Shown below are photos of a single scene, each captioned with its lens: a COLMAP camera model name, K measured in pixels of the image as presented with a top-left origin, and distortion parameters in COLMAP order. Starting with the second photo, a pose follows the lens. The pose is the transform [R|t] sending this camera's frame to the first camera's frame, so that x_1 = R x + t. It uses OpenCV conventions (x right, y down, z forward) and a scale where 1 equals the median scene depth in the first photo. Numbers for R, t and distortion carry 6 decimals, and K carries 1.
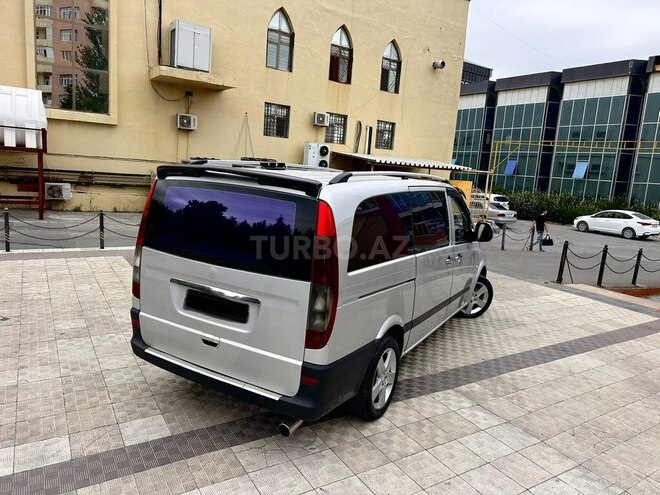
lens RADIAL K [[468.4, 0, 332.2], [0, 468.4, 238.6], [0, 0, 1]] dist [0.034634, -0.042379]
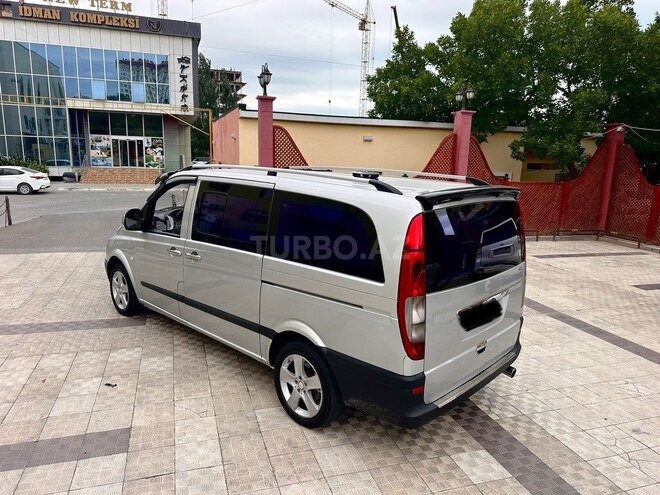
lens RADIAL K [[469.9, 0, 328.0], [0, 469.9, 237.8], [0, 0, 1]] dist [0.008832, -0.007013]
pose [[0.246555, -0.236103, 0.939929, -0.259979], [0.127174, 0.969365, 0.210138, -0.059975], [-0.960748, 0.067724, 0.269028, 0.205292]]
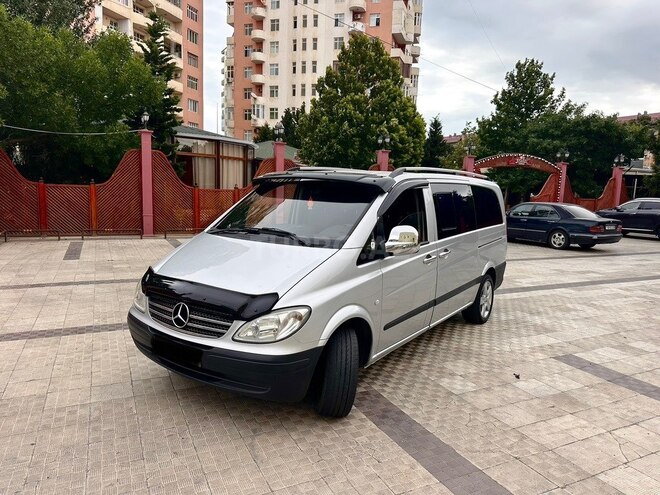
lens RADIAL K [[469.1, 0, 327.5], [0, 469.1, 242.3], [0, 0, 1]] dist [0.007156, -0.006315]
pose [[-0.987913, -0.122151, 0.095434, 0.021122], [-0.092259, 0.958079, 0.271245, -0.080779], [-0.124566, 0.259161, -0.957767, 0.641204]]
